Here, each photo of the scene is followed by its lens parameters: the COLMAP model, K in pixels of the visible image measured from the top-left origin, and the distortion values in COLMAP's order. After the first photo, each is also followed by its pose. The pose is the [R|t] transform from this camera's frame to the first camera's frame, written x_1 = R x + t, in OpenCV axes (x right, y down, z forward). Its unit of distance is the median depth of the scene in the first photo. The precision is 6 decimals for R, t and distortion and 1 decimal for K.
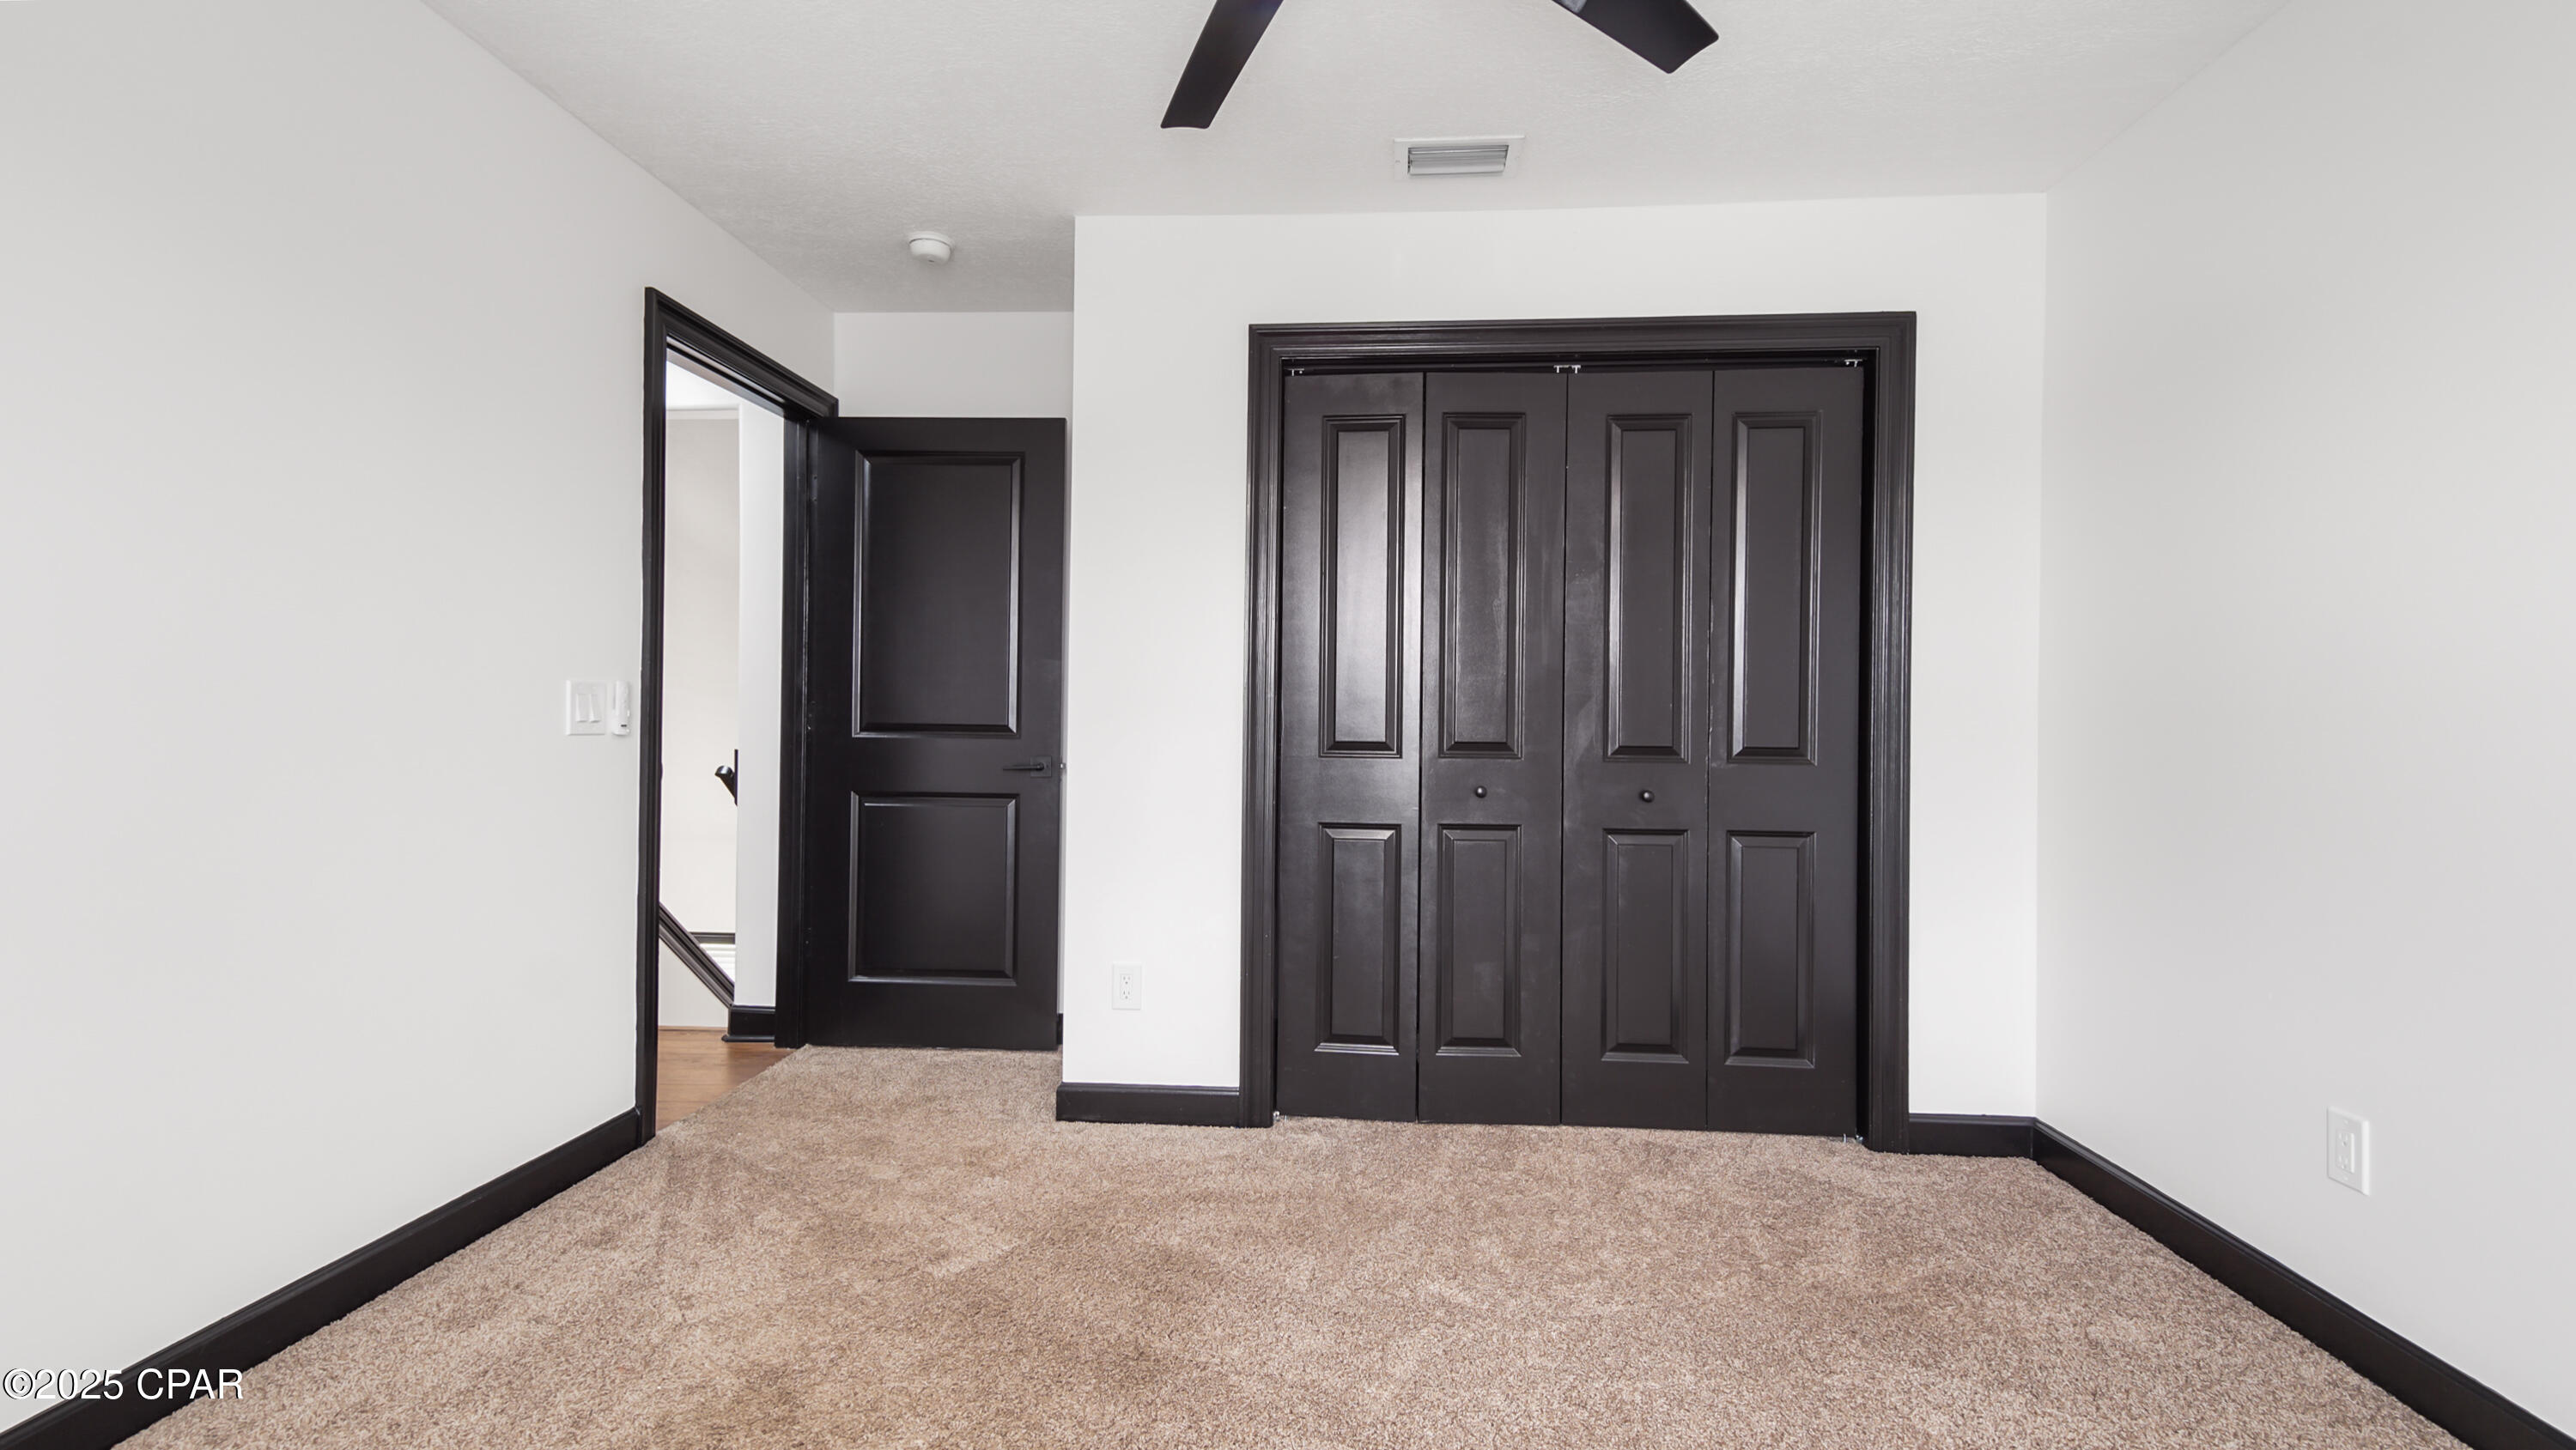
lens RADIAL K [[1210.3, 0, 1288.0], [0, 1210.3, 725.0], [0, 0, 1]] dist [0.001580, 0.000083]
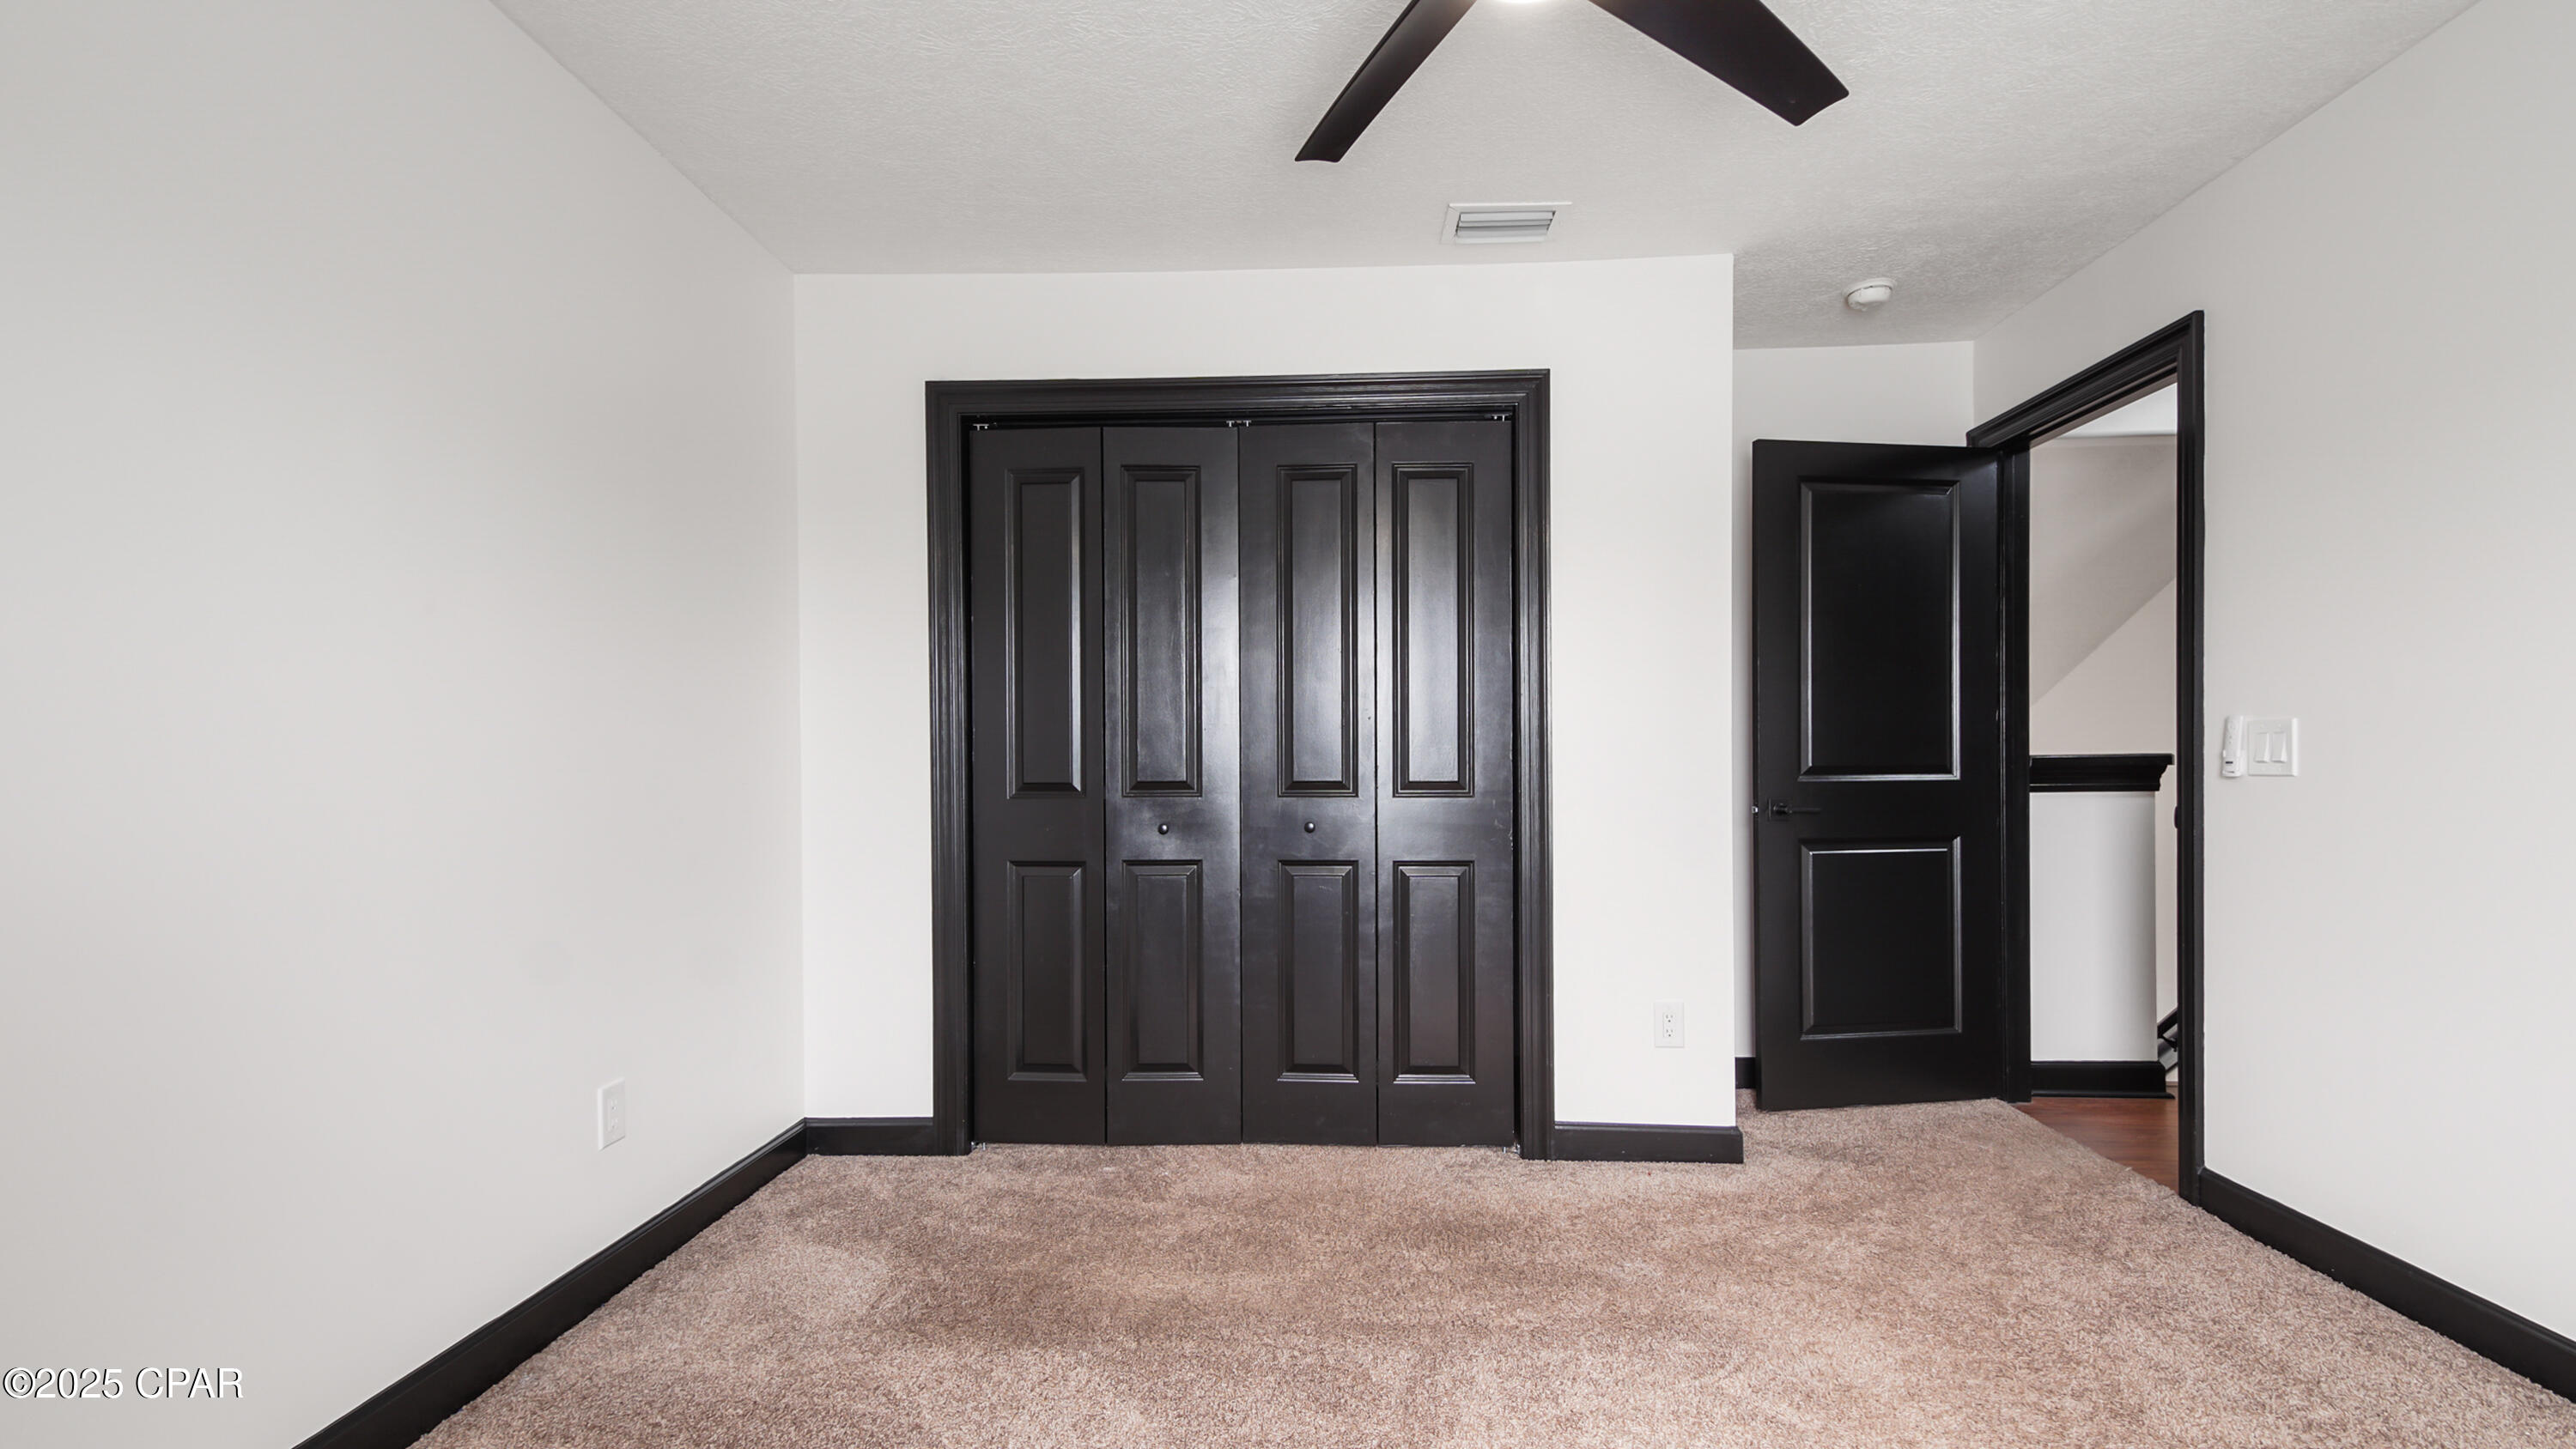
lens RADIAL K [[1170.3, 0, 1299.8], [0, 1170.3, 774.0], [0, 0, 1]] dist [0.033880, -0.017097]
pose [[0.999042, -0.015991, 0.040742, 0.240084], [0.015723, 0.999853, 0.006906, 0.002942], [-0.040846, -0.006259, 0.999146, -0.022106]]
